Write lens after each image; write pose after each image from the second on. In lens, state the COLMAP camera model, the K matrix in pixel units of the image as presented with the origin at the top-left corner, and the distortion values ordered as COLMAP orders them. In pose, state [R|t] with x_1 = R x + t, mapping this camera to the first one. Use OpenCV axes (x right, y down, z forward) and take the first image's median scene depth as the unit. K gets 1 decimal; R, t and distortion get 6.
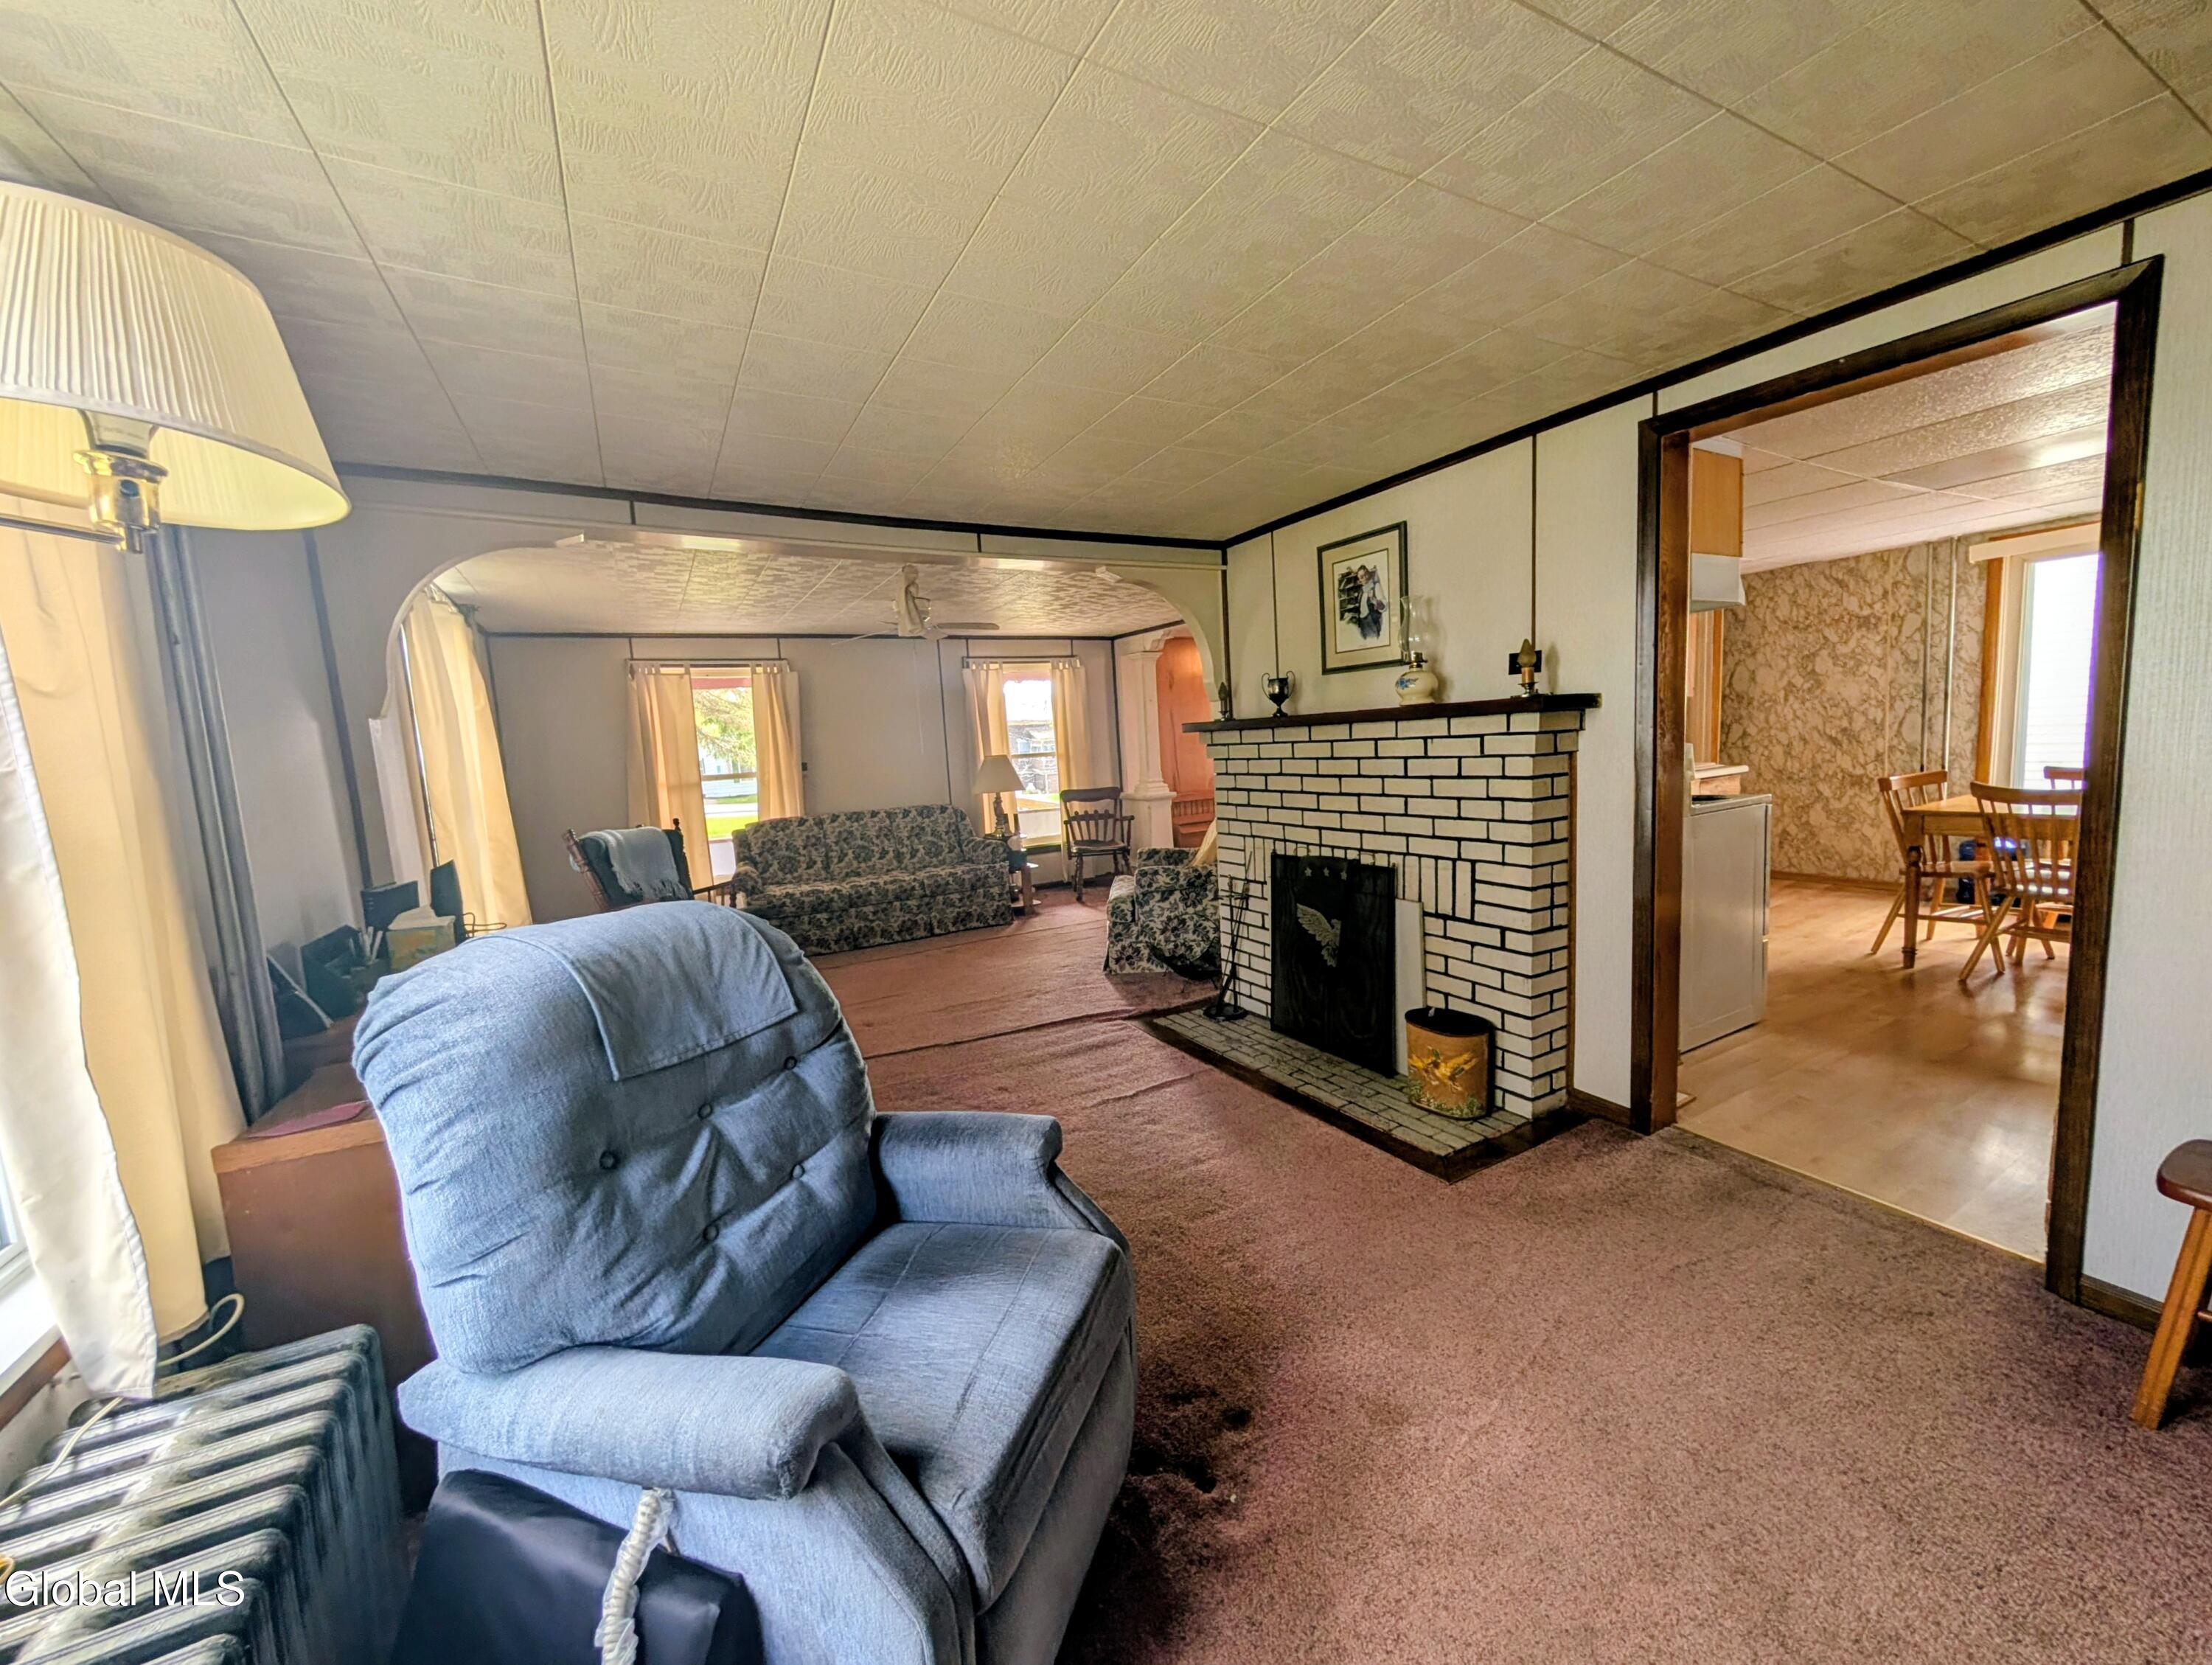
lens RADIAL K [[853.3, 0, 1106.4], [0, 853.3, 838.2], [0, 0, 1]] dist [0.000538, 0.000517]
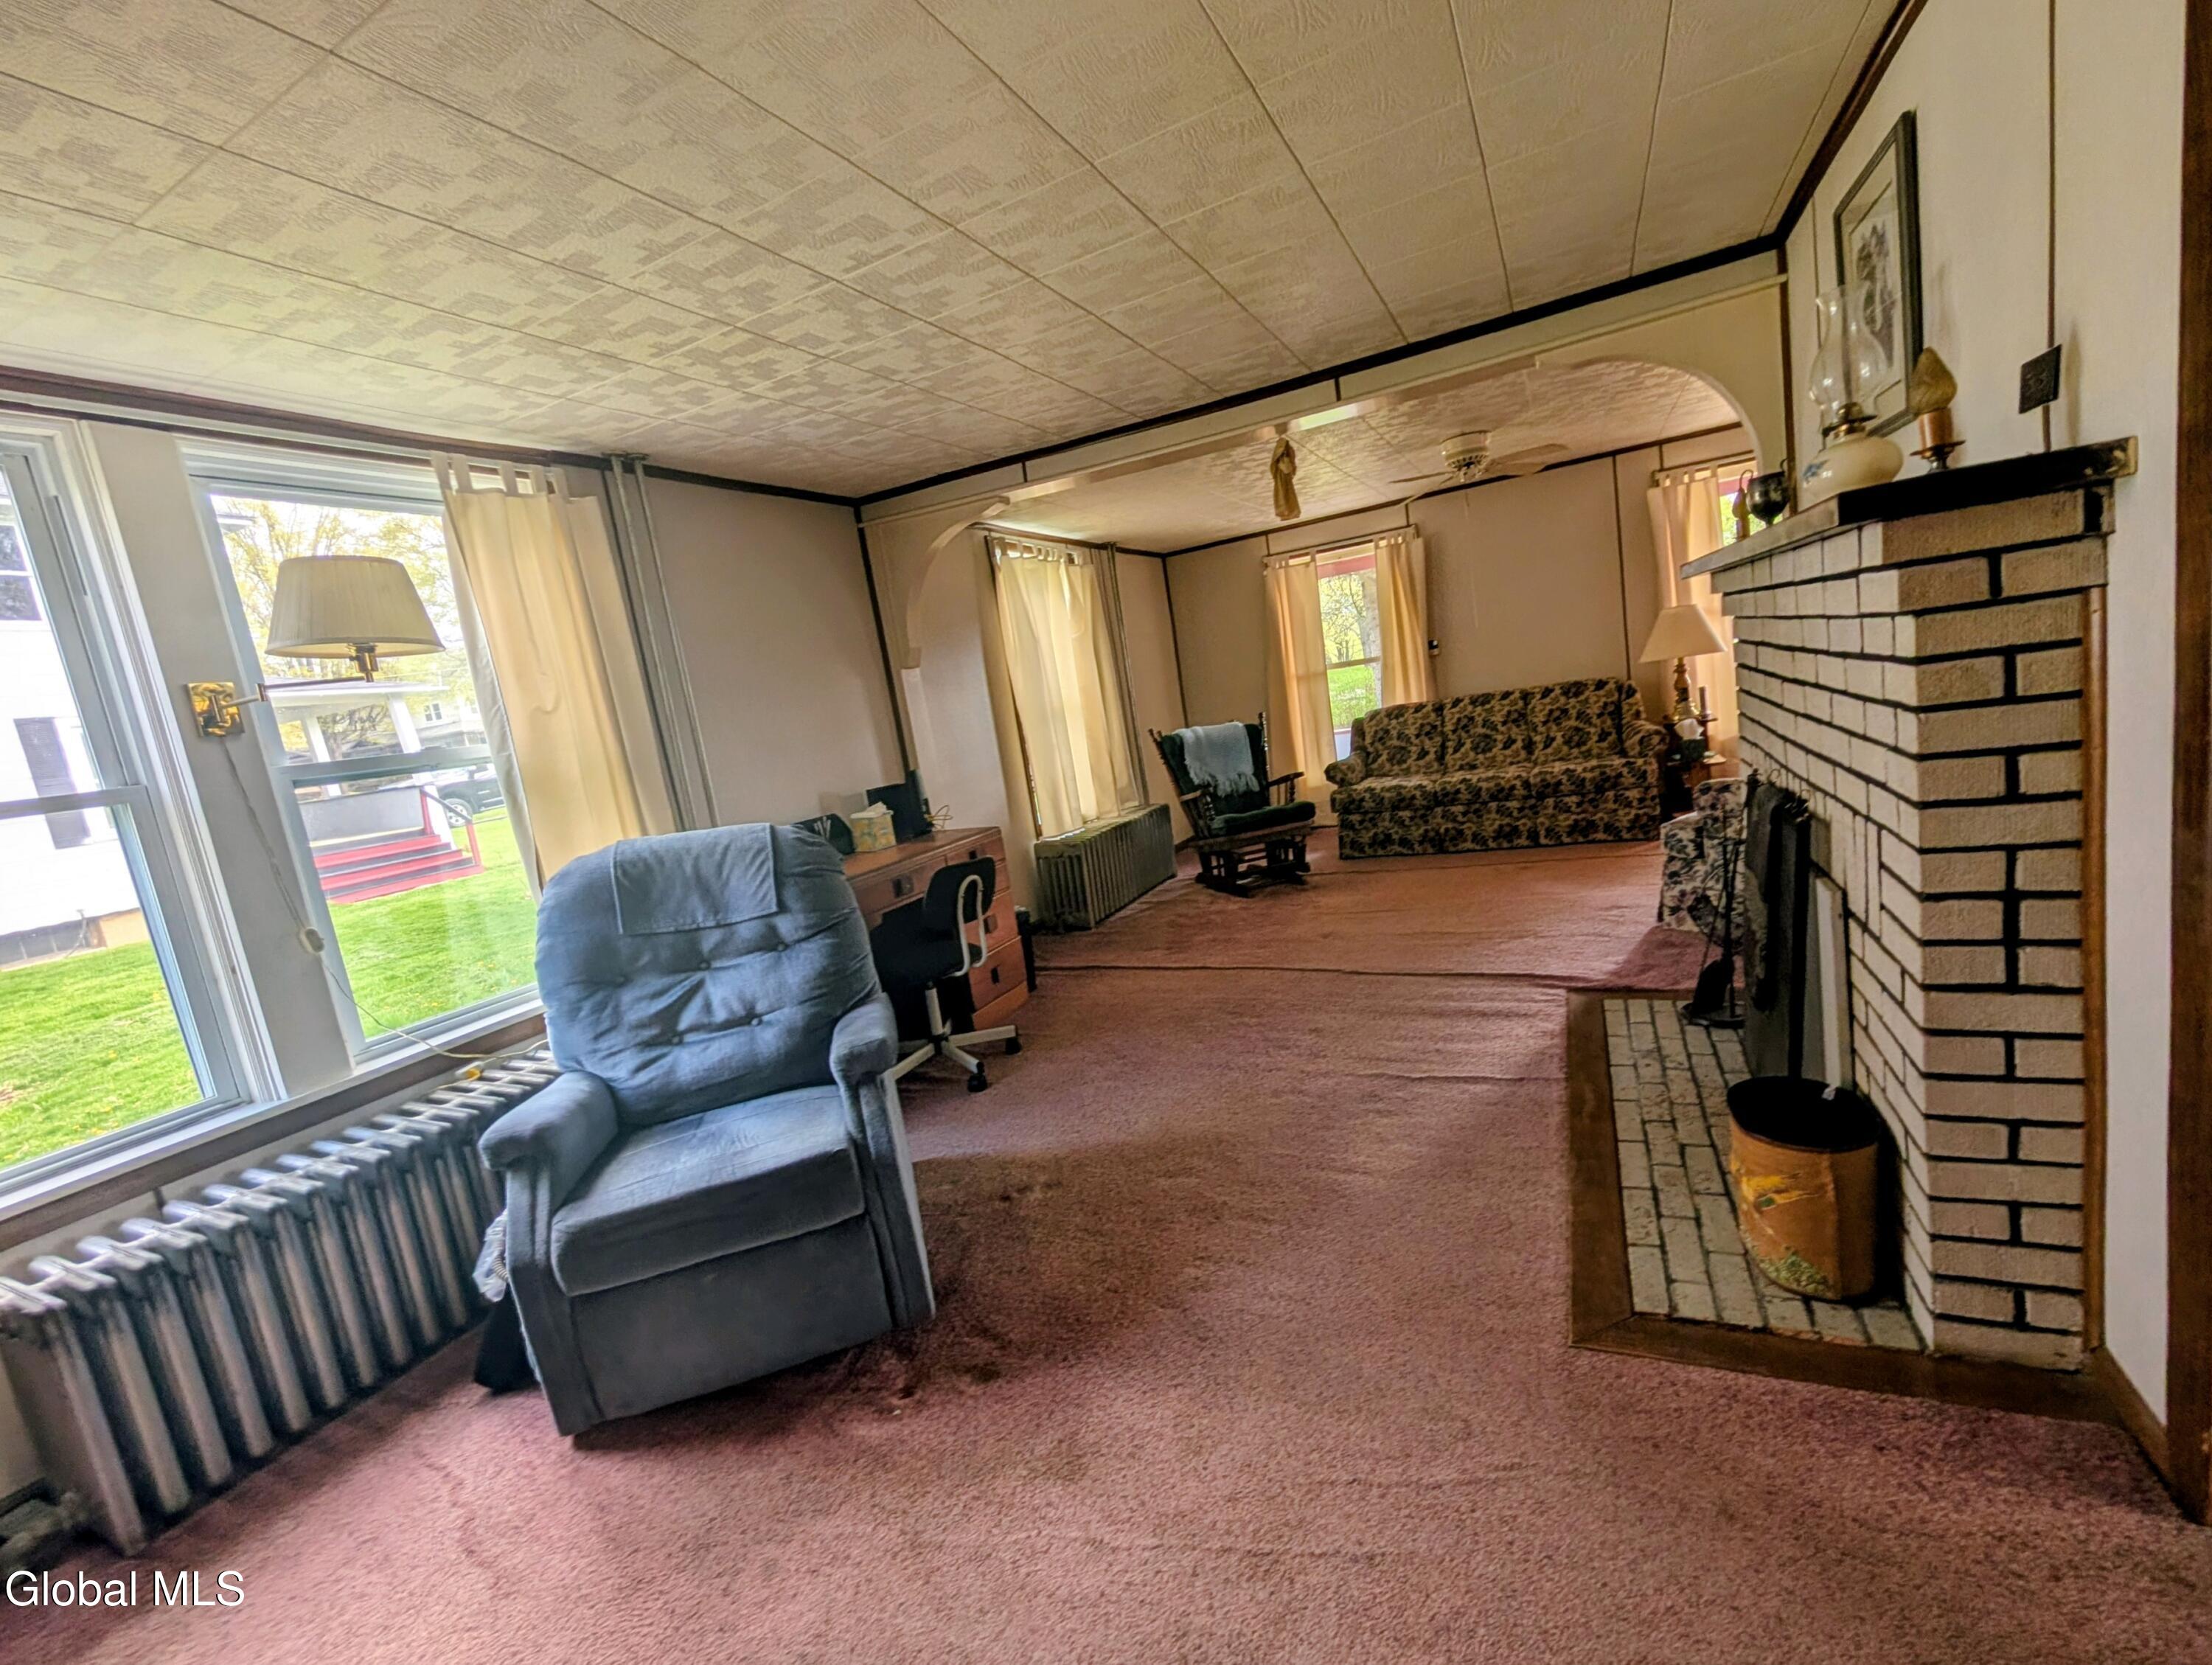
lens RADIAL K [[941.9, 0, 1109.6], [0, 941.9, 839.4], [0, 0, 1]] dist [-0.000495, 0.000056]
pose [[0.576009, 0.092255, -0.812221, 0.370228], [0.029310, 0.990641, 0.133306, -0.030934], [0.816918, -0.100591, 0.567914, 0.188598]]
